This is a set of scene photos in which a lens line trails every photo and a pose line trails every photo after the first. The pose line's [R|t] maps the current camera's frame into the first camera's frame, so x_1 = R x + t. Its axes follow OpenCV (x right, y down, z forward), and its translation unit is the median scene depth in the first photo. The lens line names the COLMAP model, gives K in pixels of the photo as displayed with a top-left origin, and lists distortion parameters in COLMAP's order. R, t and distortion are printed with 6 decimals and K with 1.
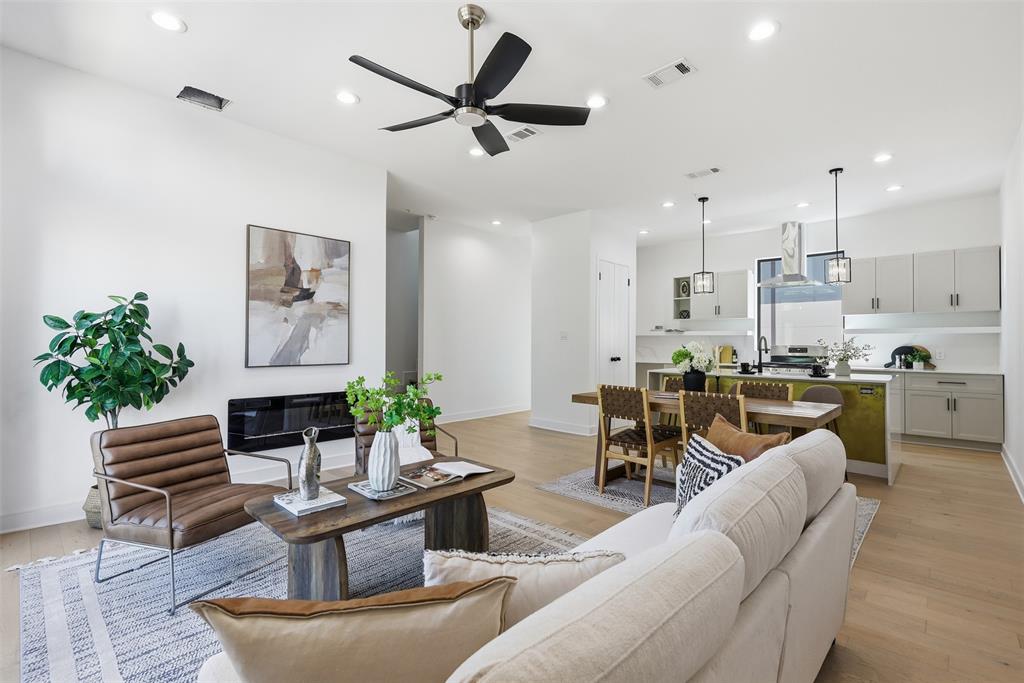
lens RADIAL K [[463.2, 0, 510.6], [0, 463.2, 333.7], [0, 0, 1]] dist [-0.002369, -0.000103]
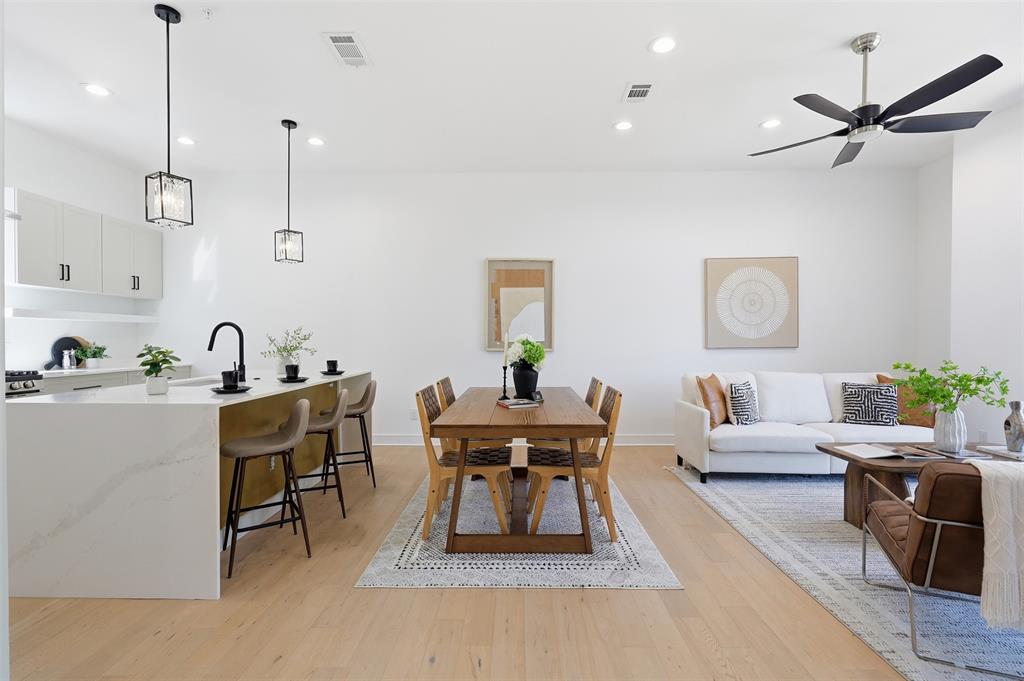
lens RADIAL K [[468.0, 0, 519.1], [0, 468.0, 343.6], [0, 0, 1]] dist [-0.001203, -0.000066]
pose [[-0.682644, -0.015295, 0.730591, -0.141342], [-0.018946, 0.999815, 0.003229, 0.021815], [-0.730505, -0.011638, -0.682808, 1.008914]]
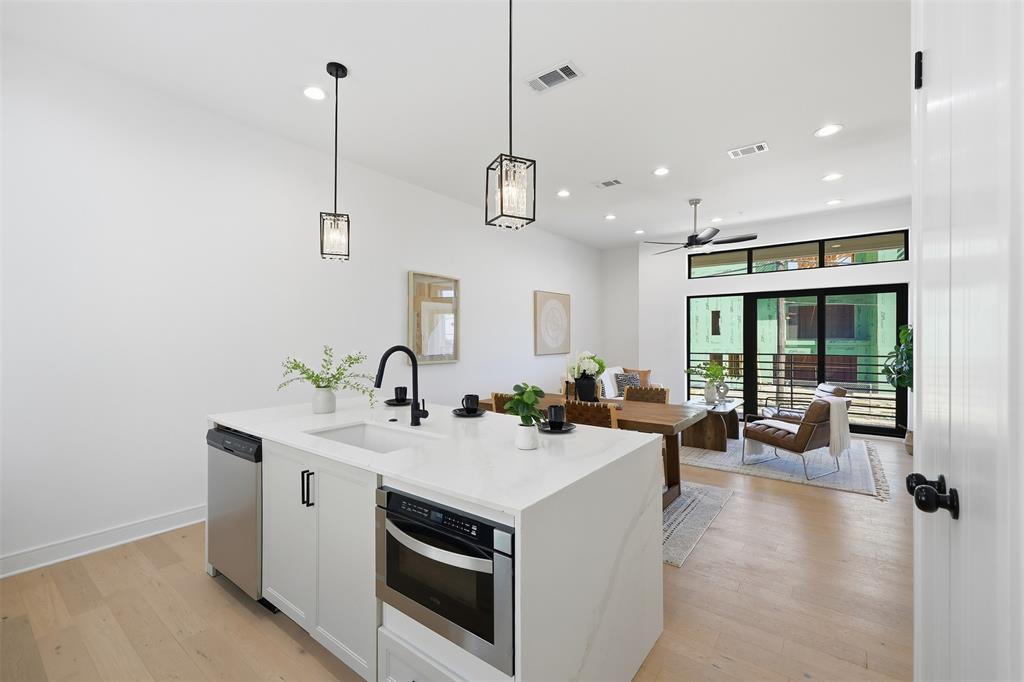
lens RADIAL K [[432.0, 0, 512.0], [0, 432.0, 341.0], [0, 0, 1]] dist [0.002469, 0.000764]
pose [[-0.994425, -0.005579, -0.105297, 0.428051], [-0.004111, 0.999891, -0.014156, 0.005952], [0.105365, -0.013644, -0.994340, 1.256087]]
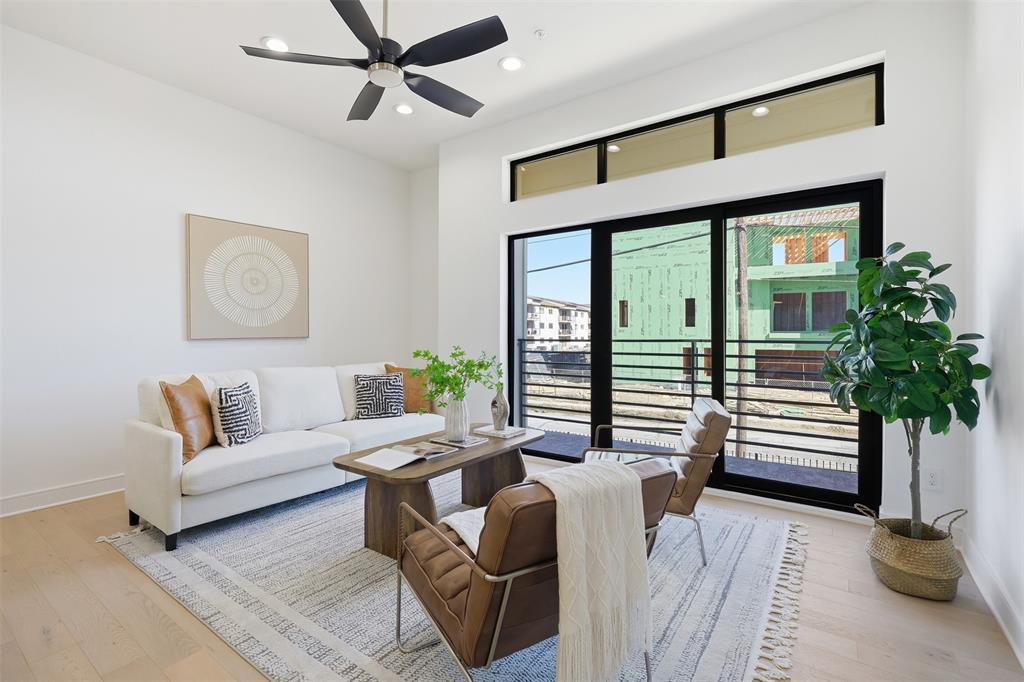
lens RADIAL K [[463.2, 0, 510.6], [0, 463.2, 333.2], [0, 0, 1]] dist [-0.002369, -0.000103]
pose [[-0.991017, -0.008753, -0.133447, -0.085360], [-0.005908, 0.999747, -0.021698, 0.028923], [0.133603, -0.020715, -0.990818, 0.826817]]
